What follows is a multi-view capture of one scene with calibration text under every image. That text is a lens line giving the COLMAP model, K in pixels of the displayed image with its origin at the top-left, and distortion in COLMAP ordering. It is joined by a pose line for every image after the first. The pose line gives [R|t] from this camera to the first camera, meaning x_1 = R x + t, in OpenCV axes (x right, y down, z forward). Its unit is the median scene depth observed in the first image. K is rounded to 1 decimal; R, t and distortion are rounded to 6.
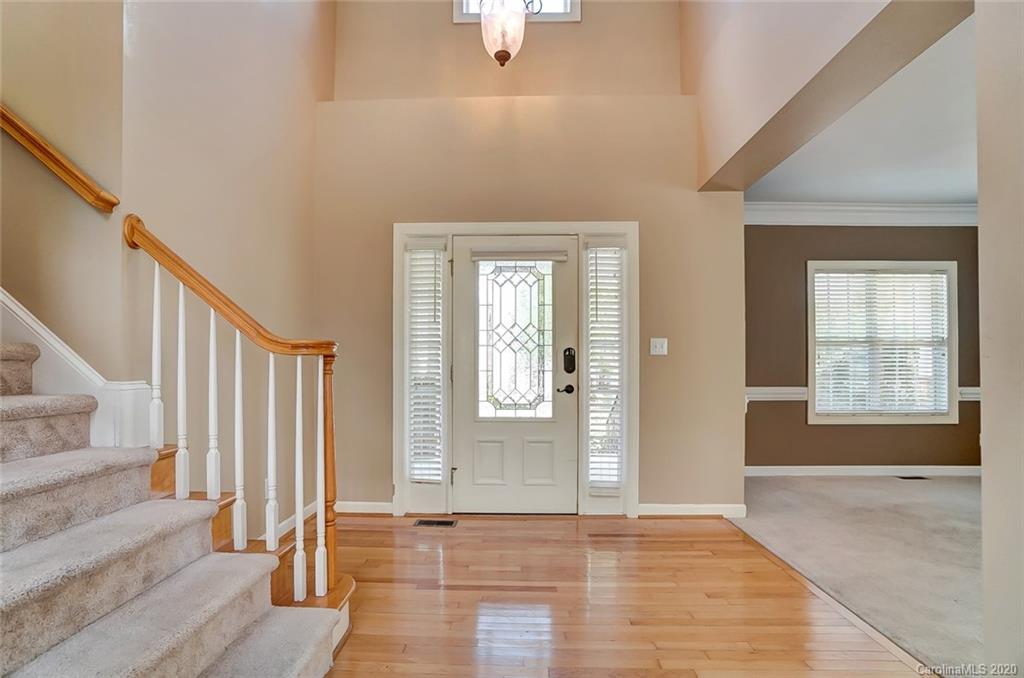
lens RADIAL K [[457.0, 0, 504.1], [0, 457.0, 363.3], [0, 0, 1]] dist [-0.040322, 0.007711]
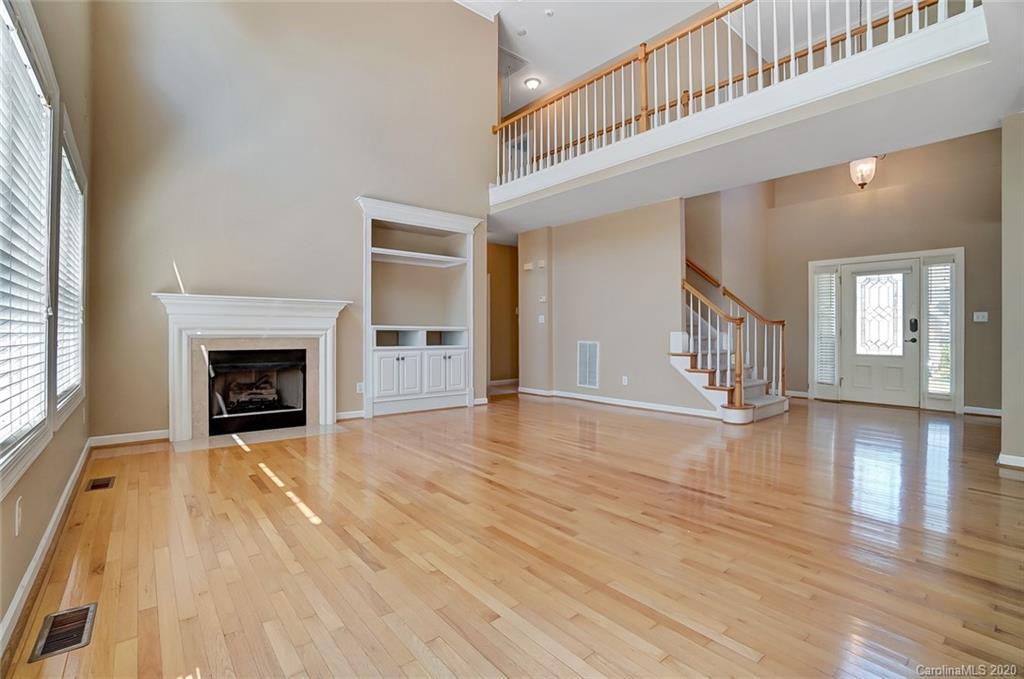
lens RADIAL K [[457.0, 0, 499.4], [0, 457.0, 334.3], [0, 0, 1]] dist [-0.040322, 0.007711]
pose [[0.650842, 0.003892, -0.759203, 0.419147], [0.003943, 0.999956, 0.008507, 0.008748], [0.759203, -0.008530, 0.650798, -1.492741]]
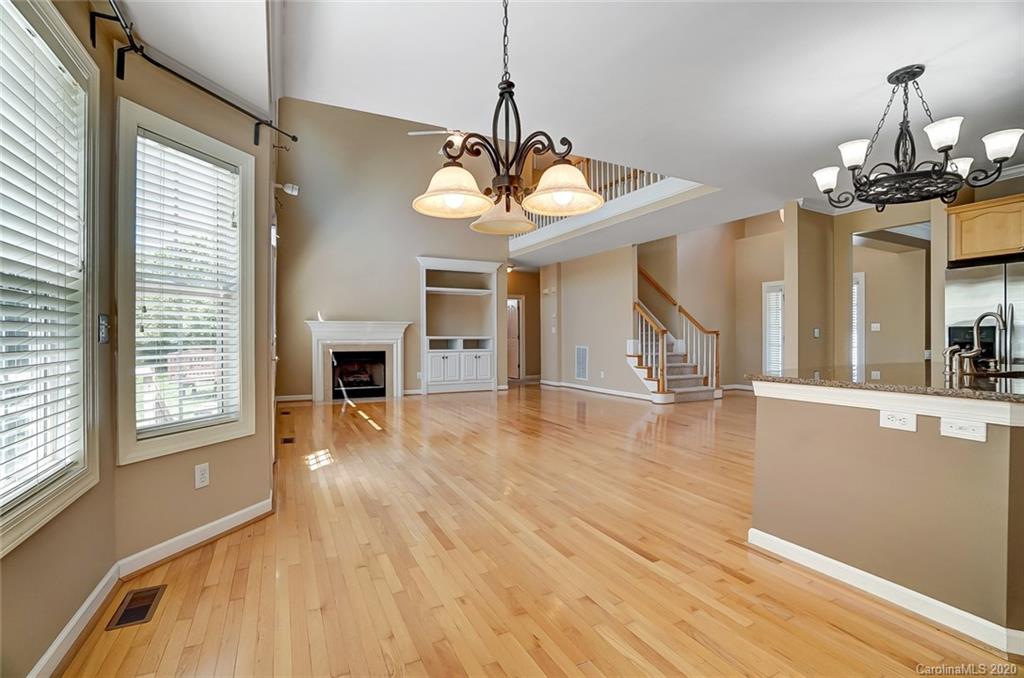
lens RADIAL K [[457.0, 0, 503.1], [0, 457.0, 338.5], [0, 0, 1]] dist [-0.040322, 0.007711]
pose [[0.468755, 0.003565, -0.883321, 1.403098], [0.009225, 0.999918, 0.008930, -0.018642], [0.883280, -0.012334, 0.468683, -1.611760]]
